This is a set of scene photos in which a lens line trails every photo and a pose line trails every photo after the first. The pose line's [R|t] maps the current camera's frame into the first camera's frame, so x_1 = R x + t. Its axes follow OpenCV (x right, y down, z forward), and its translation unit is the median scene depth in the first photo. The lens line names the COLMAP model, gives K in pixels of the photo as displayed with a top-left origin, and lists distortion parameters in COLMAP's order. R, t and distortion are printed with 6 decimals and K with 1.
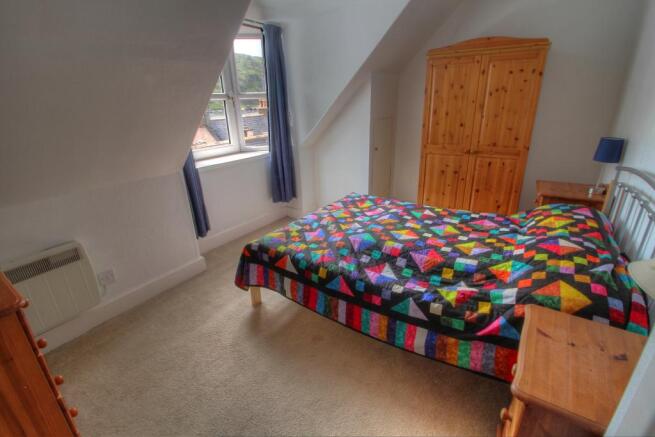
lens RADIAL K [[299.6, 0, 327.5], [0, 299.6, 218.5], [0, 0, 1]] dist [-0.020537, -0.001284]
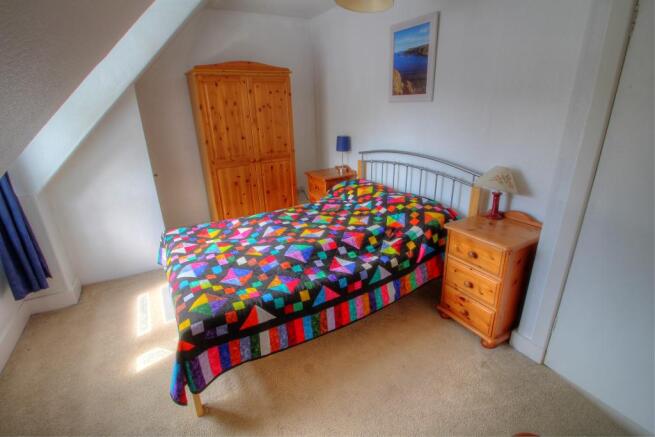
lens RADIAL K [[299.6, 0, 327.5], [0, 299.6, 218.5], [0, 0, 1]] dist [-0.020537, -0.001284]
pose [[0.438132, -0.299353, 0.847601, -0.611513], [0.344322, 0.926892, 0.149374, -0.136667], [-0.830351, 0.226402, 0.509176, 0.355541]]
